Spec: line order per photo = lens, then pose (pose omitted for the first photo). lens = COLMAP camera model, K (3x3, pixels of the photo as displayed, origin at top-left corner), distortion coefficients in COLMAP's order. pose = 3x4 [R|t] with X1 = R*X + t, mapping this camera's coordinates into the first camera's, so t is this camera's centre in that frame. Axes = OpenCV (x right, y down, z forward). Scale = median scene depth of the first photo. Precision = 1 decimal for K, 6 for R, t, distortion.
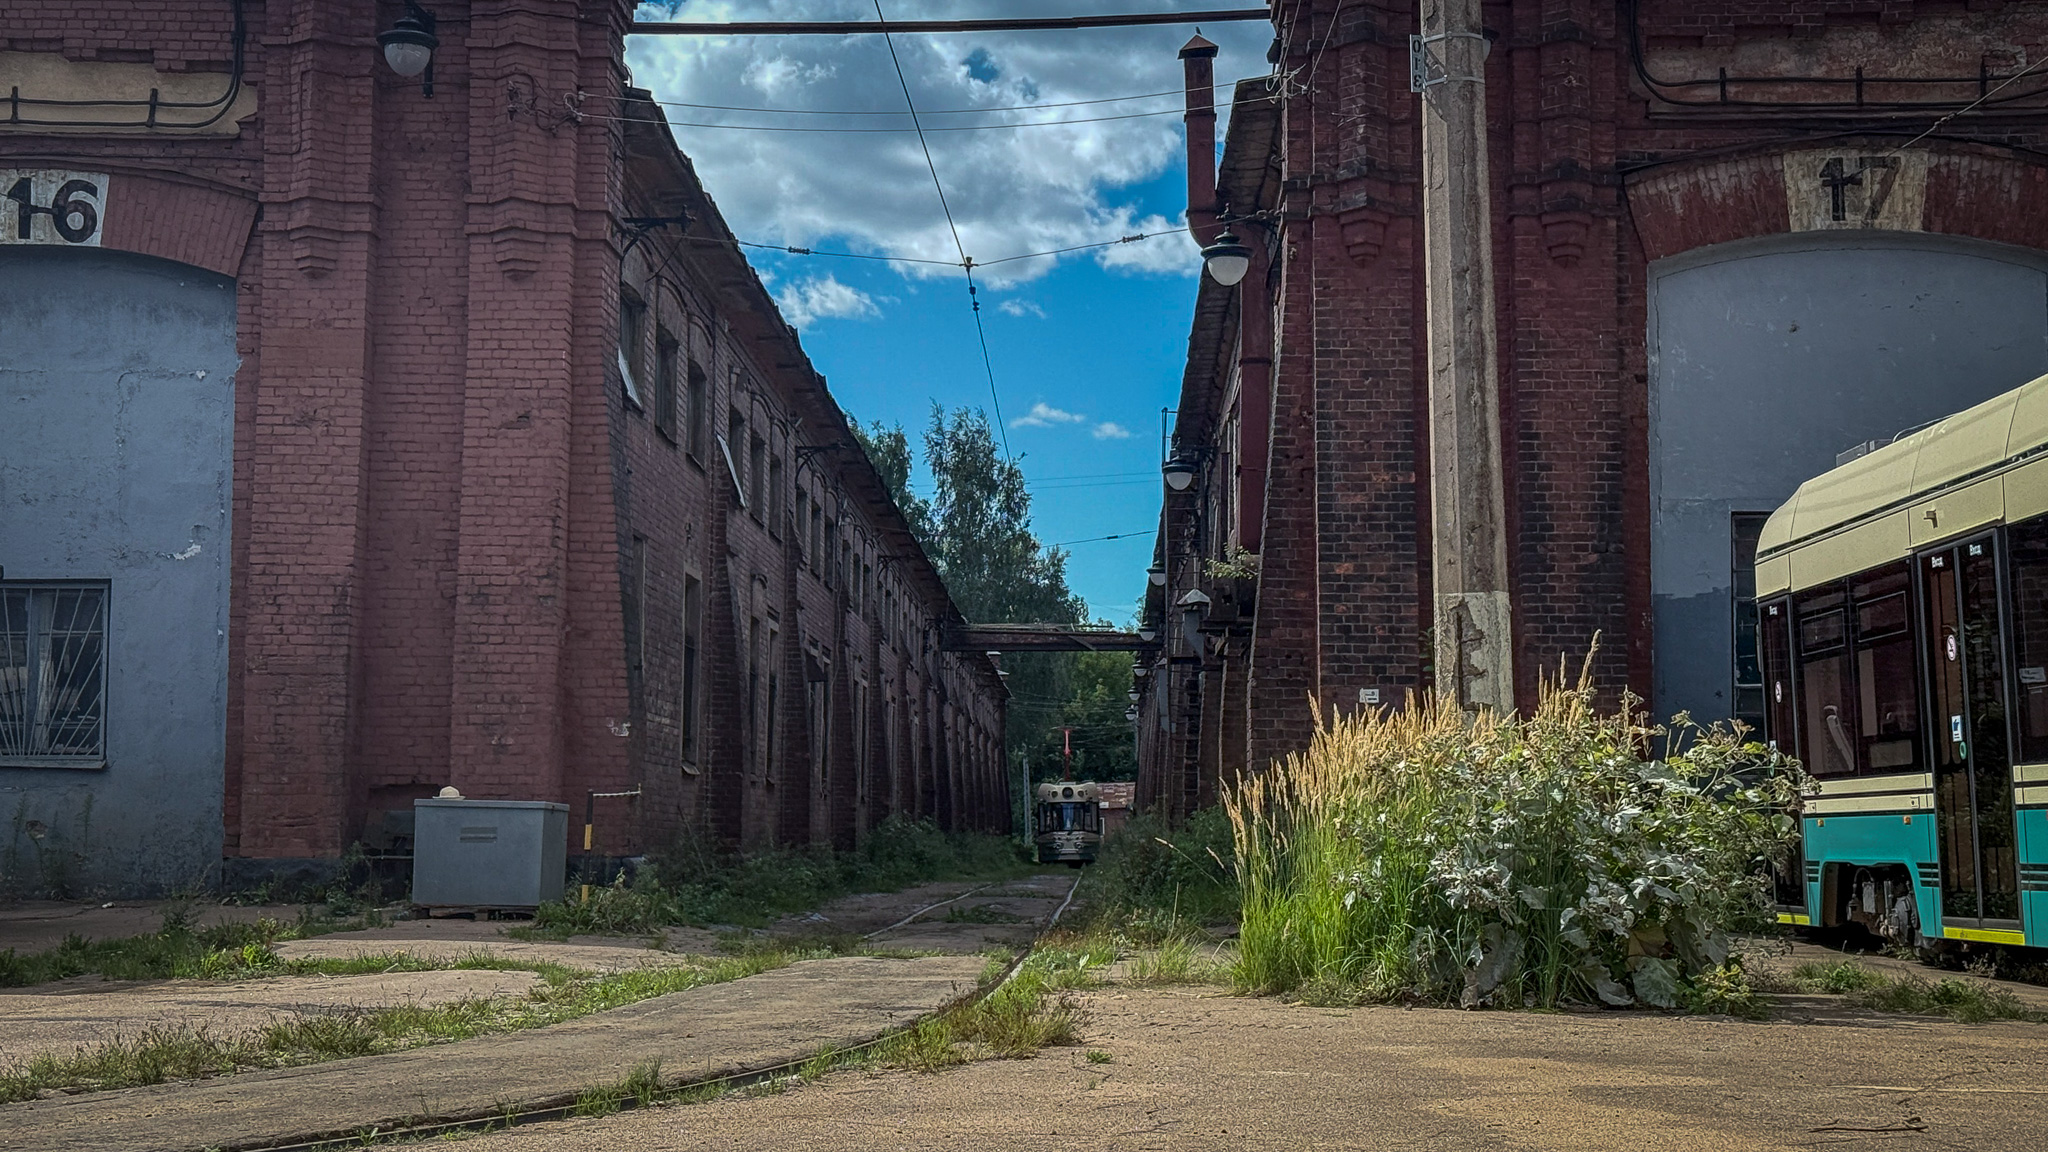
lens RADIAL K [[3062.5, 0, 1028.8], [0, 3062.5, 579.8], [0, 0, 1]] dist [0.135467, 0.000000]
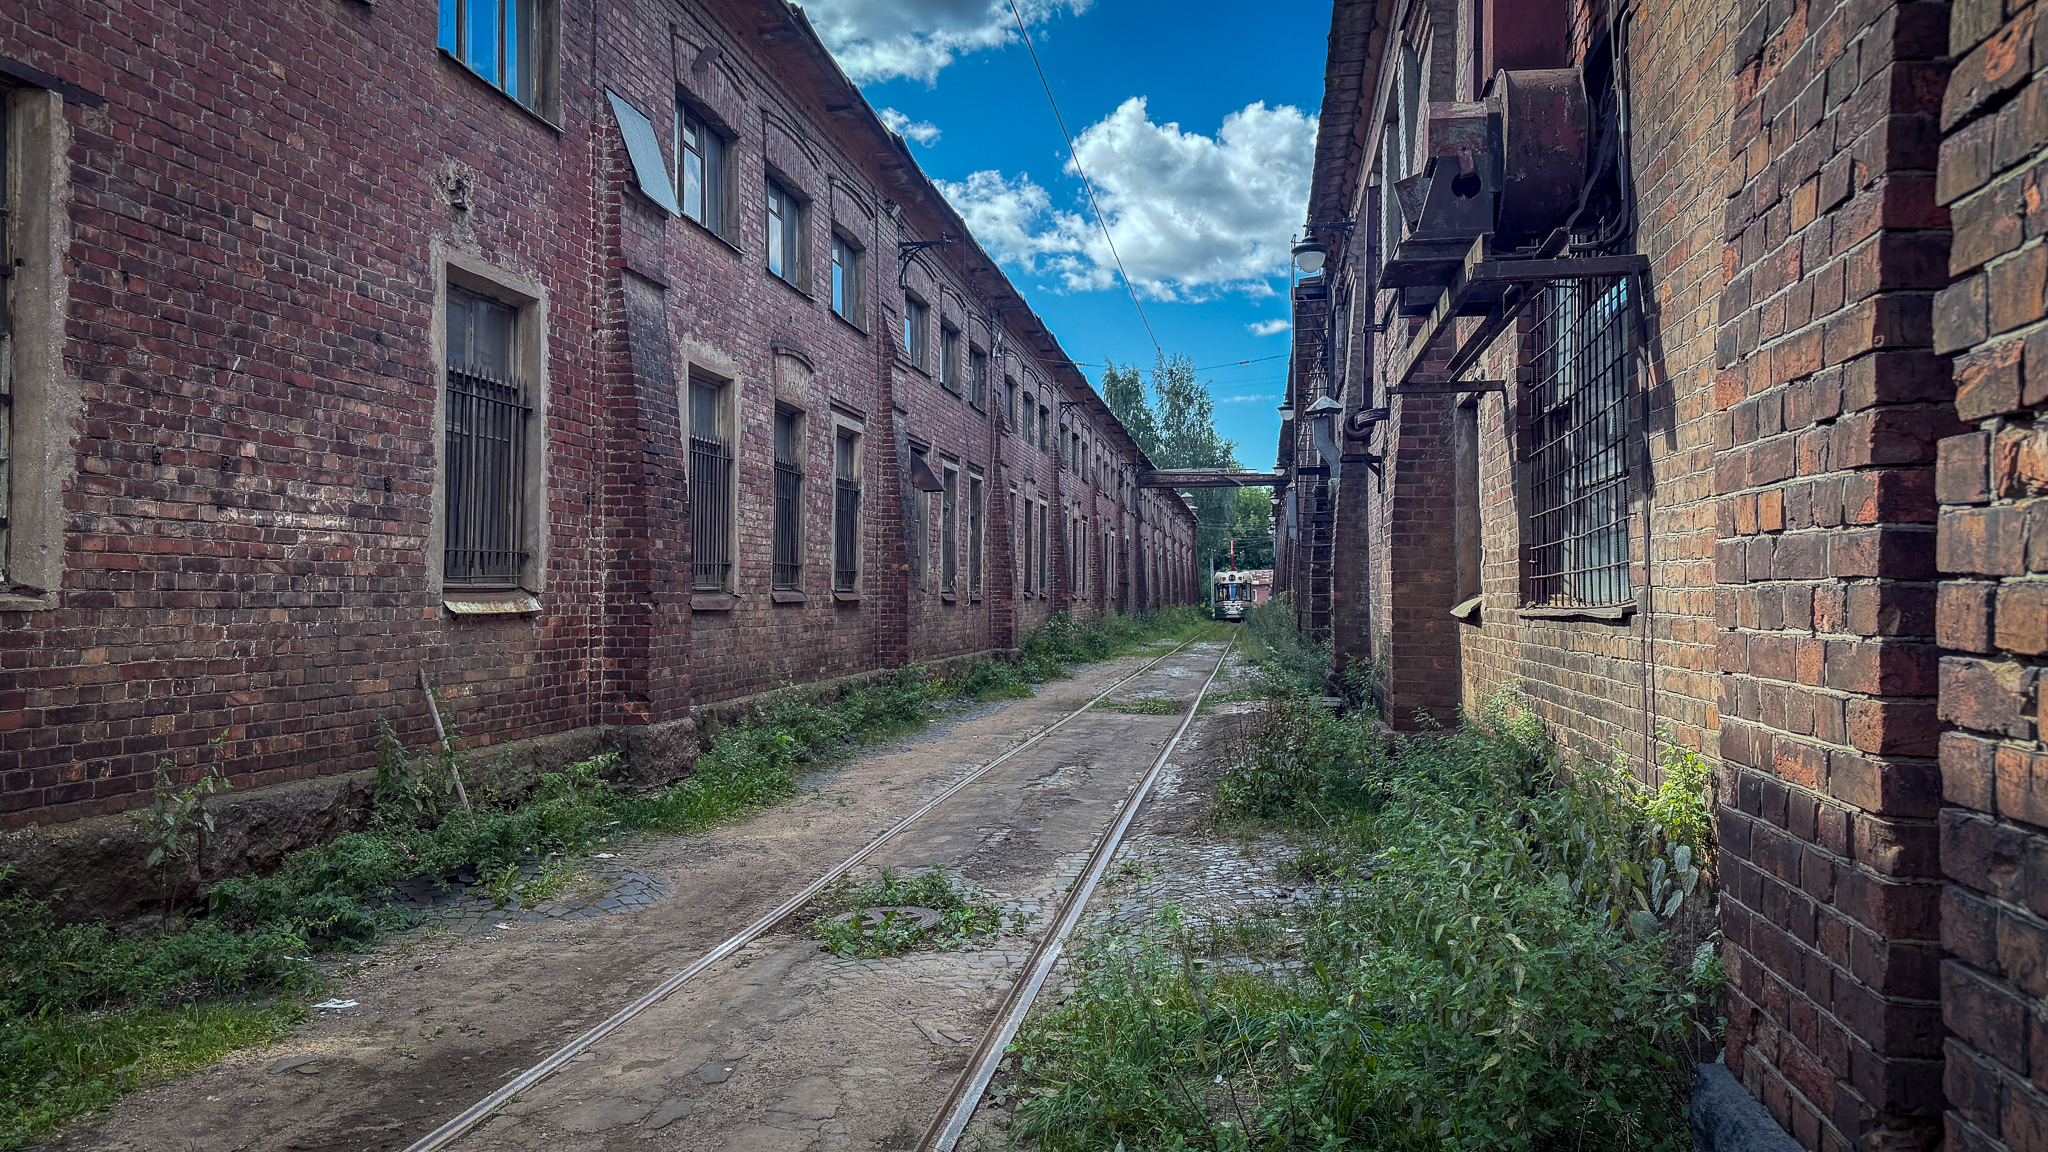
lens RADIAL K [[1434.3, 0, 1034.0], [0, 1434.3, 592.2], [0, 0, 1]] dist [0.102106, -0.135665]
pose [[0.991194, -0.005558, -0.132300, 0.011576], [0.016629, 0.996434, 0.082725, 0.013809], [0.131368, -0.084196, 0.987752, 0.269227]]
